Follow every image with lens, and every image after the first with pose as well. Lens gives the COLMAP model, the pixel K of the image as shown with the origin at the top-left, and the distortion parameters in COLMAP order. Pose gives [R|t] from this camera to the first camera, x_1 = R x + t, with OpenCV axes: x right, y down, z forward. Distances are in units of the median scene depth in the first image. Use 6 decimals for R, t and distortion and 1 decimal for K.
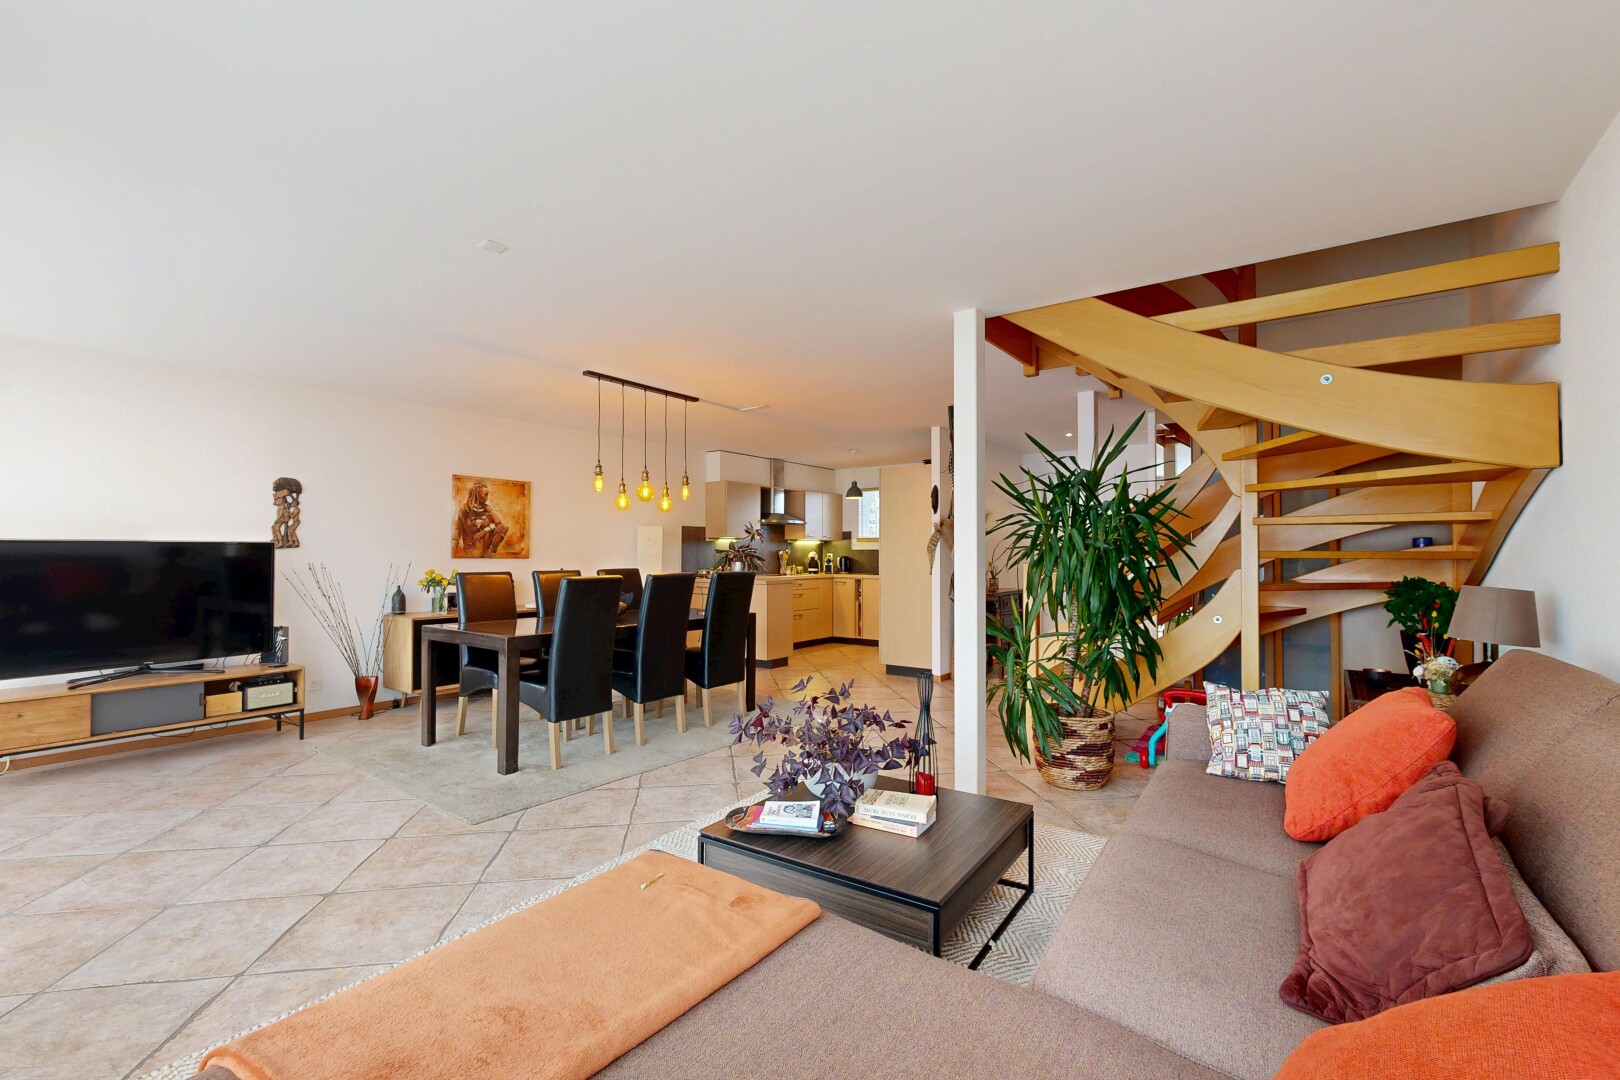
lens RADIAL K [[704.6, 0, 815.4], [0, 704.6, 539.7], [0, 0, 1]] dist [-0.002079, 0.000897]
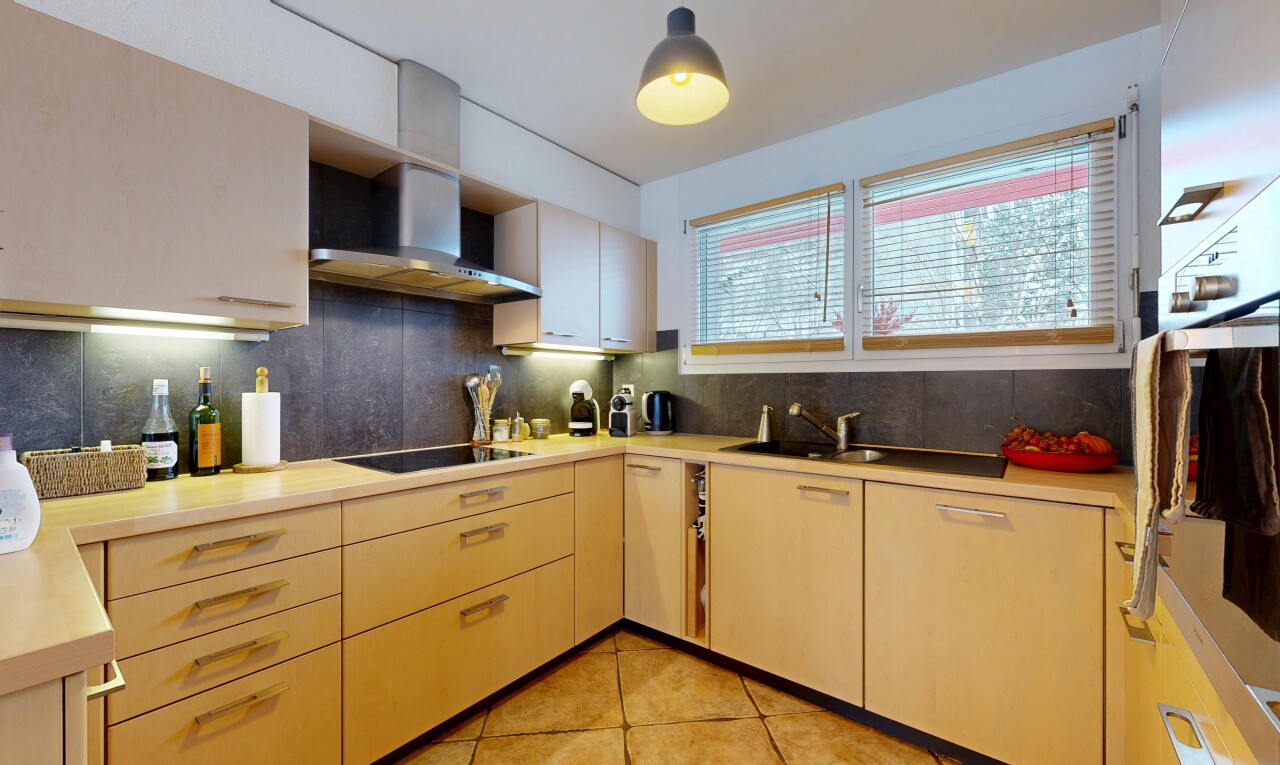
lens RADIAL K [[497.3, 0, 639.4], [0, 497.3, 384.9], [0, 0, 1]] dist [-0.000853, -0.000229]
pose [[0.999079, -0.001930, -0.042865, 0.045817], [0.002823, 0.999780, 0.020778, 0.015854], [0.042816, -0.020880, 0.998865, 0.800760]]
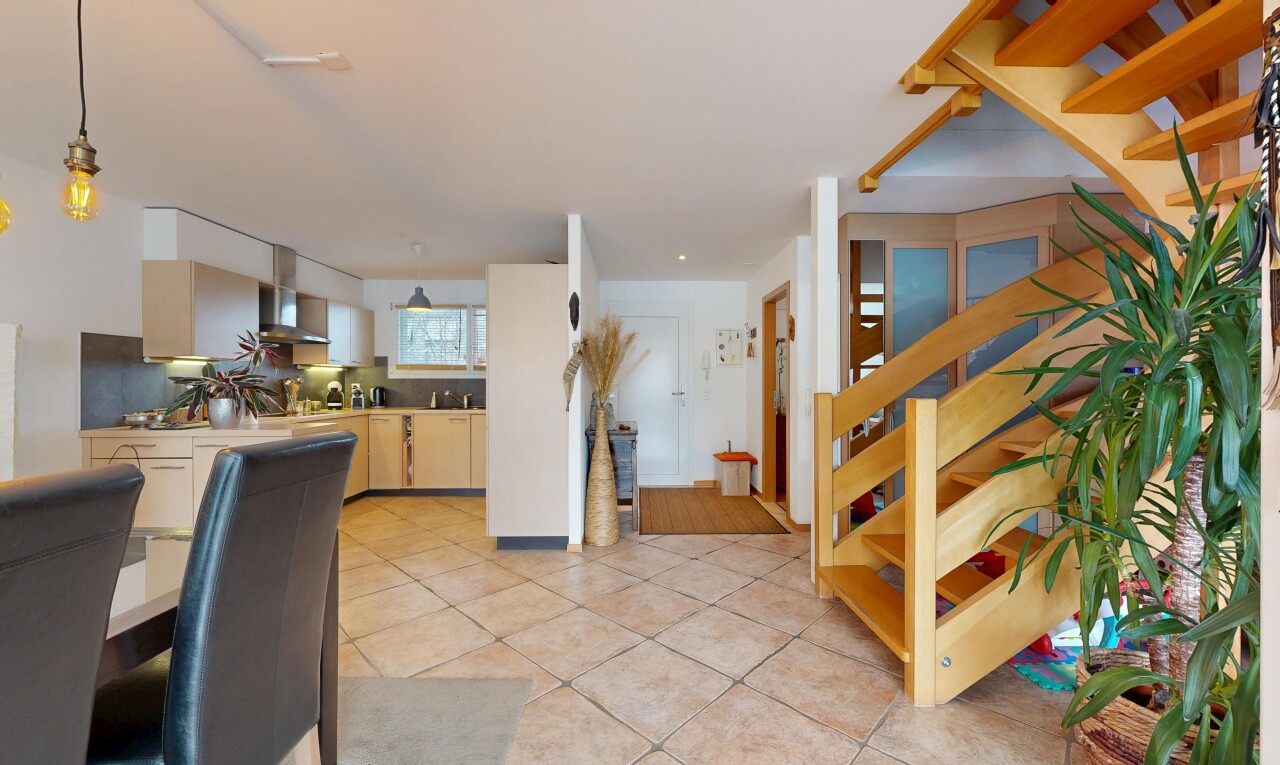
lens RADIAL K [[497.3, 0, 641.8], [0, 497.3, 384.9], [0, 0, 1]] dist [-0.000853, -0.000229]
pose [[0.795795, -0.004757, 0.605547, -0.072241], [-0.009339, 0.999754, 0.020127, 0.007712], [-0.605493, -0.021672, 0.795555, 0.402313]]
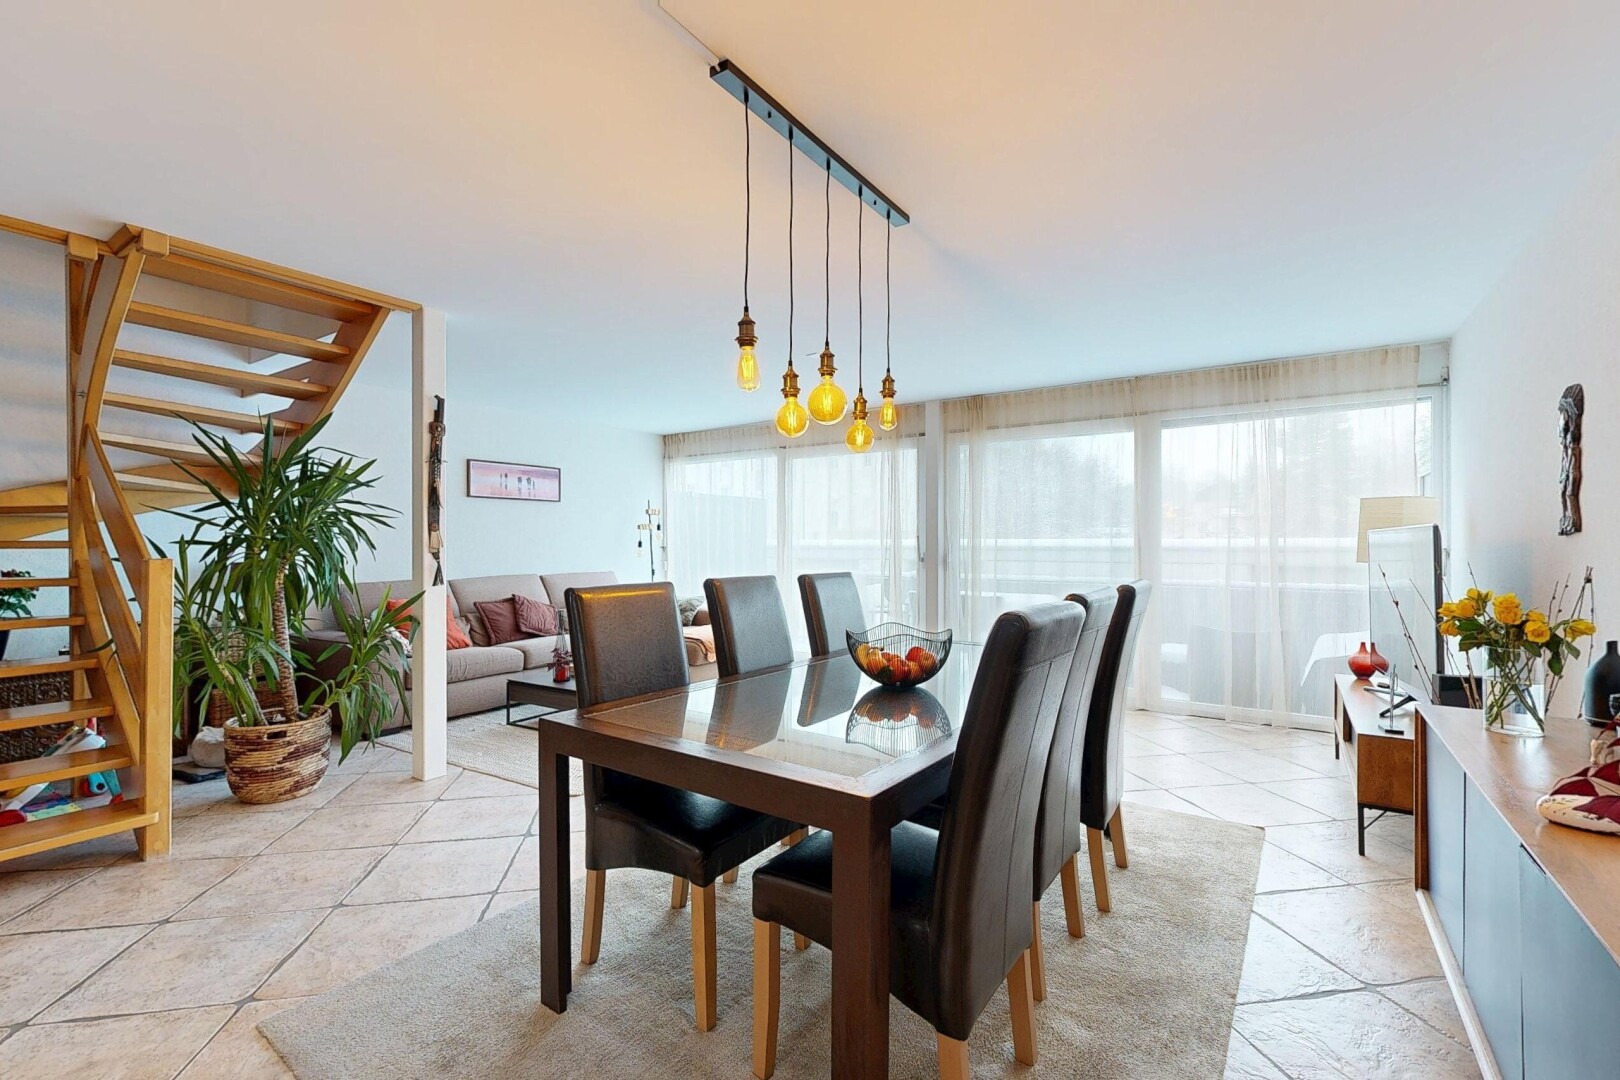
lens RADIAL K [[704.6, 0, 807.8], [0, 704.6, 542.8], [0, 0, 1]] dist [-0.002079, 0.000897]
pose [[-0.999698, -0.001089, -0.024566, -0.125196], [-0.000586, 0.999790, -0.020473, 0.016430], [0.024583, -0.020452, -0.999489, 0.816872]]
